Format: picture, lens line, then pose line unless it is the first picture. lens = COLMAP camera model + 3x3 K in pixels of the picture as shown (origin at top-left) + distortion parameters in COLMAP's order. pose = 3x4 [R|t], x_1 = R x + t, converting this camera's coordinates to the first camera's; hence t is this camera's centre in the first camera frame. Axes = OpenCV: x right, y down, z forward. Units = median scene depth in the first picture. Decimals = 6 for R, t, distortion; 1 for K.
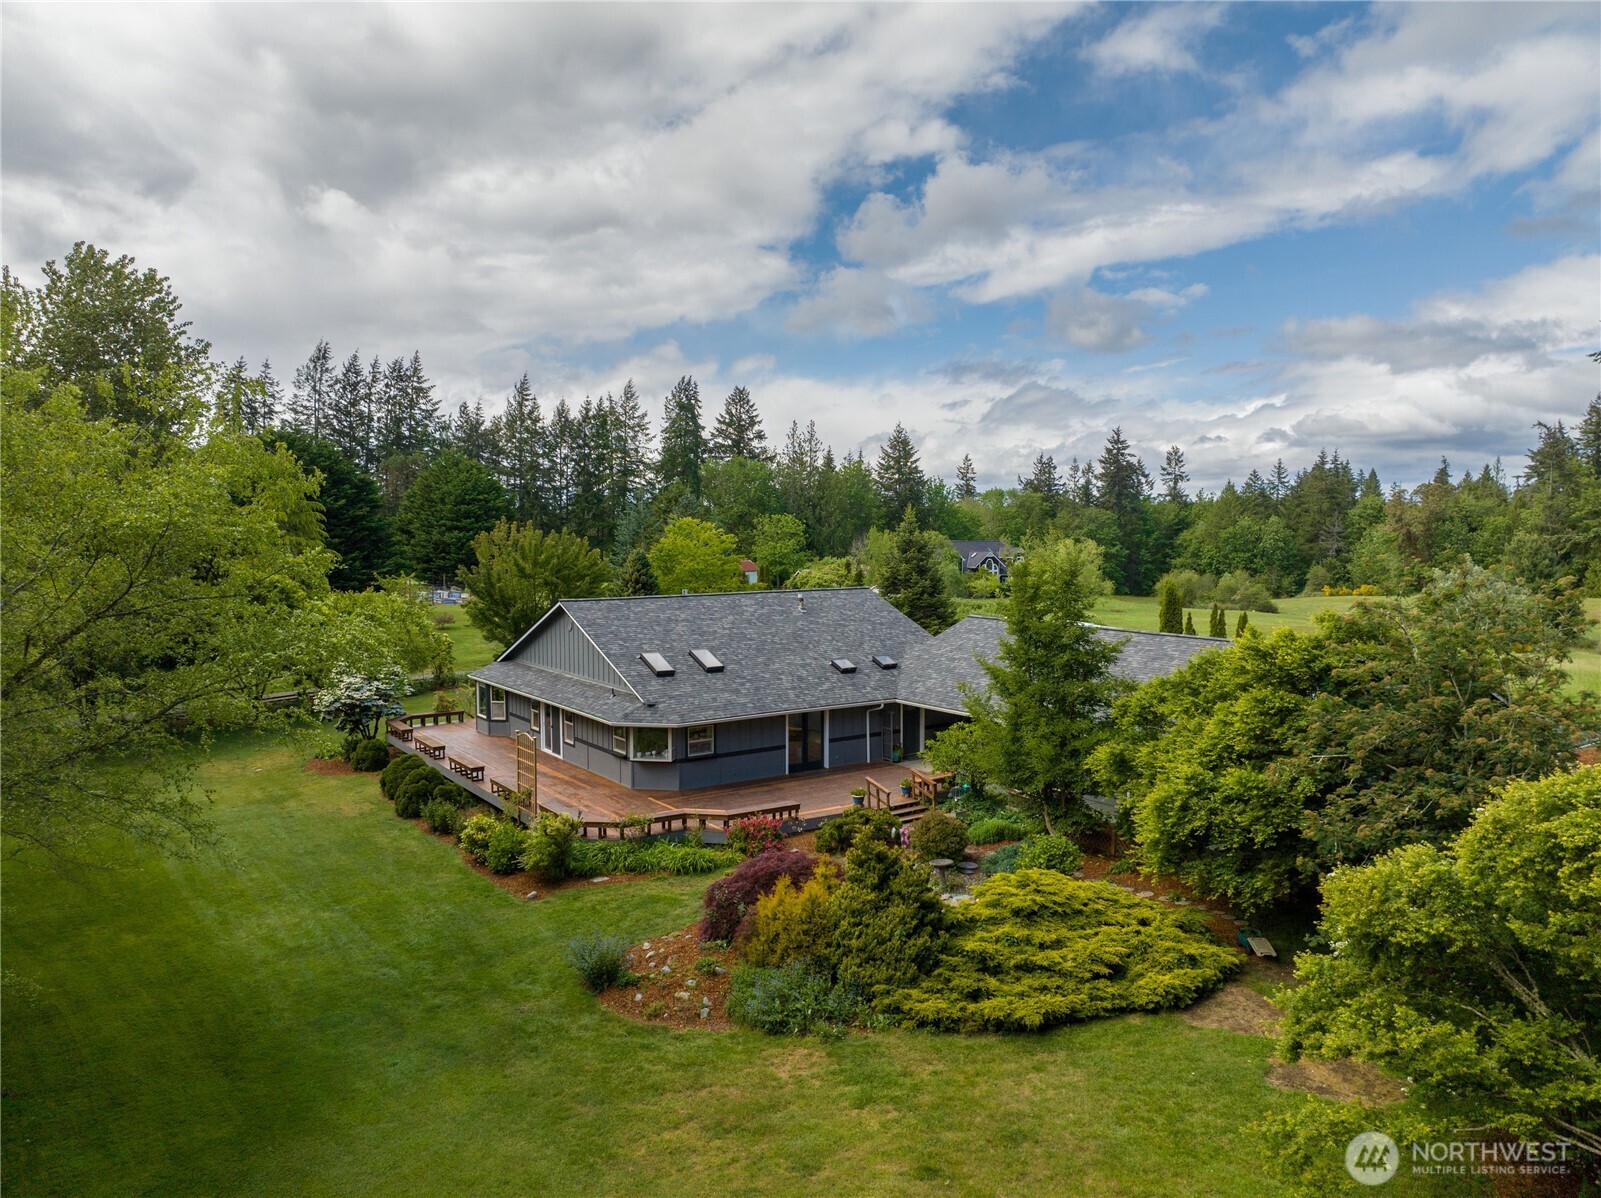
lens RADIAL K [[1129.2, 0, 775.6], [0, 1129.2, 595.3], [0, 0, 1]] dist [-0.059417, 0.041929]
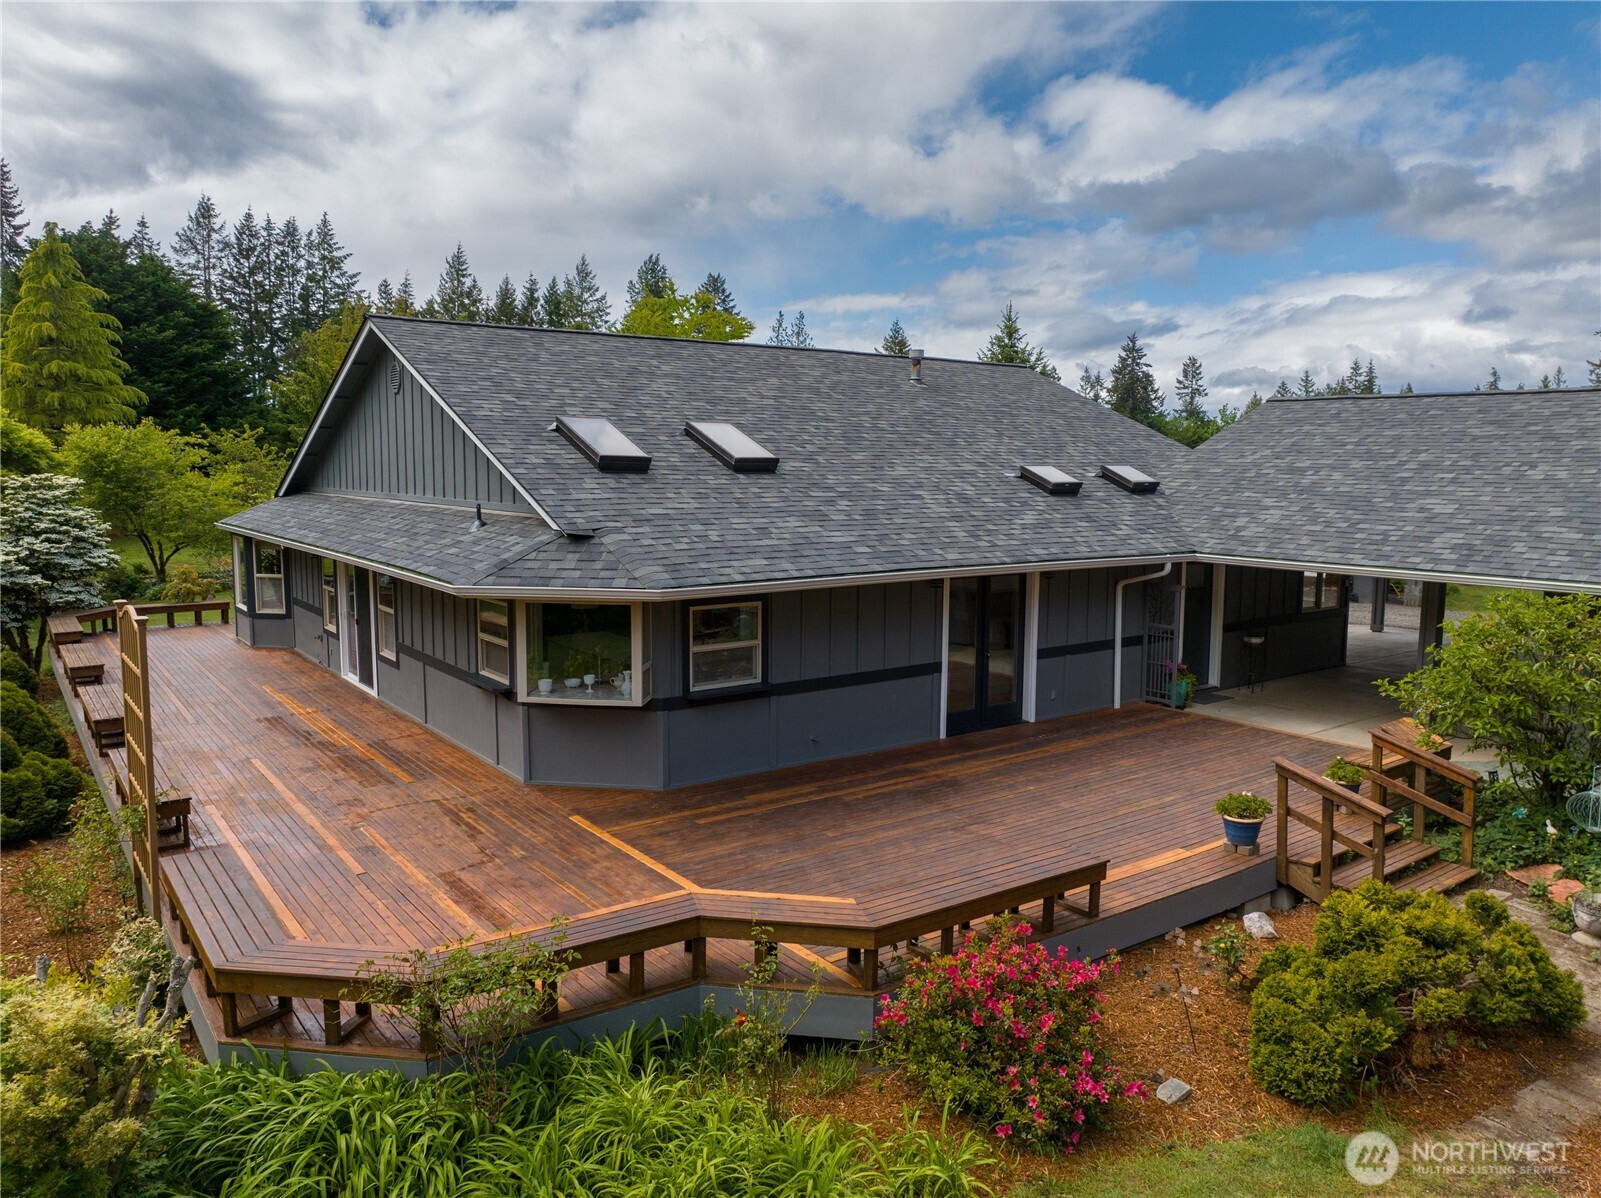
lens RADIAL K [[1154.4, 0, 800.5], [0, 1154.4, 599.0], [0, 0, 1]] dist [-0.021730, -0.002132]
pose [[0.998658, 0.008003, 0.051159, -0.057277], [-0.011034, 0.998183, 0.059242, 0.086601], [-0.050592, -0.059727, 0.996932, 0.599925]]
